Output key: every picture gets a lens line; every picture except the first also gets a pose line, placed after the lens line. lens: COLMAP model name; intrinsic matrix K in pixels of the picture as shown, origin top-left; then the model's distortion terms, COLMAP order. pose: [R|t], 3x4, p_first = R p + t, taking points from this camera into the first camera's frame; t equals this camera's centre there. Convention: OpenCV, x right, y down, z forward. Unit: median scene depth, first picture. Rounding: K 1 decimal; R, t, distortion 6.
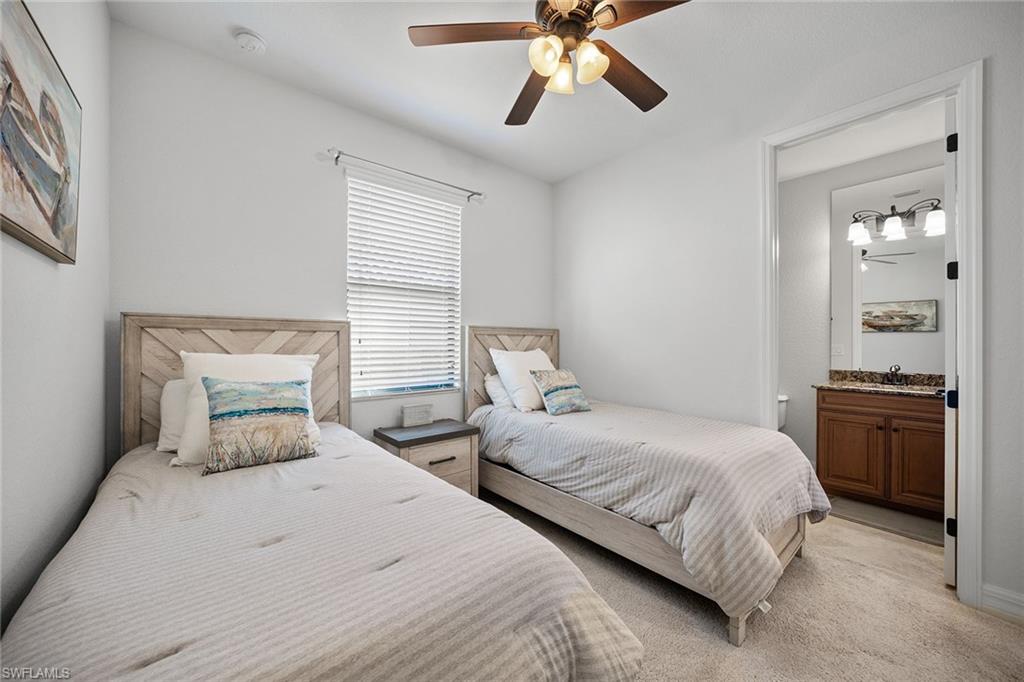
lens RADIAL K [[382.1, 0, 510.9], [0, 382.1, 343.6], [0, 0, 1]] dist [-0.004750, 0.001914]
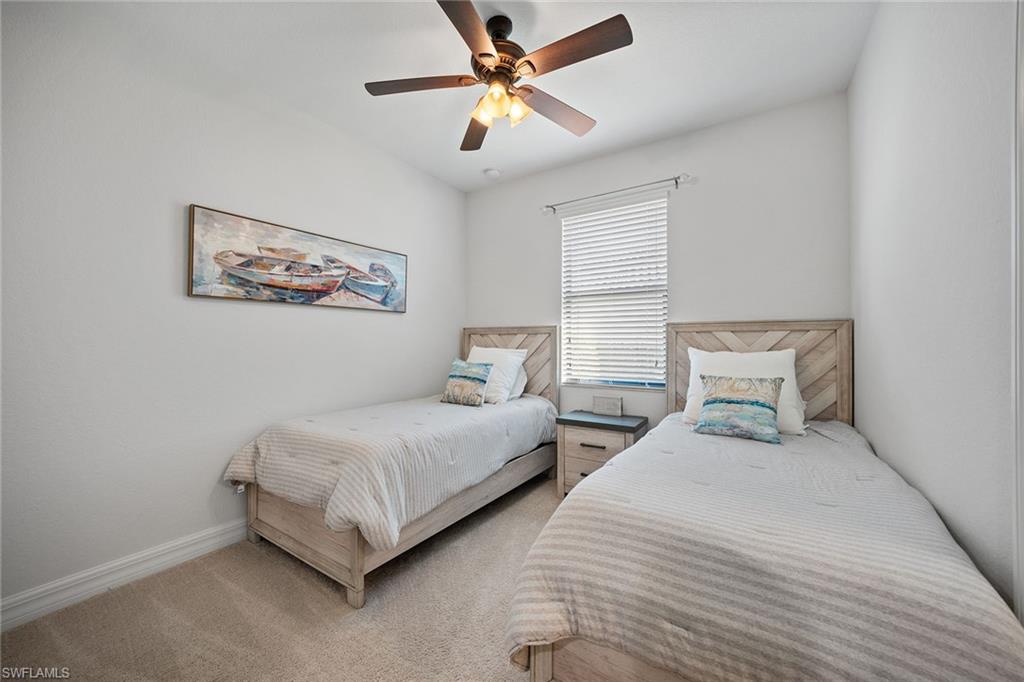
lens RADIAL K [[382.1, 0, 510.8], [0, 382.1, 339.2], [0, 0, 1]] dist [-0.004750, 0.001914]
pose [[0.297770, -0.010985, -0.954574, 0.805638], [-0.002435, 0.999922, -0.012267, 0.006616], [0.954634, 0.005977, 0.297720, 0.424660]]
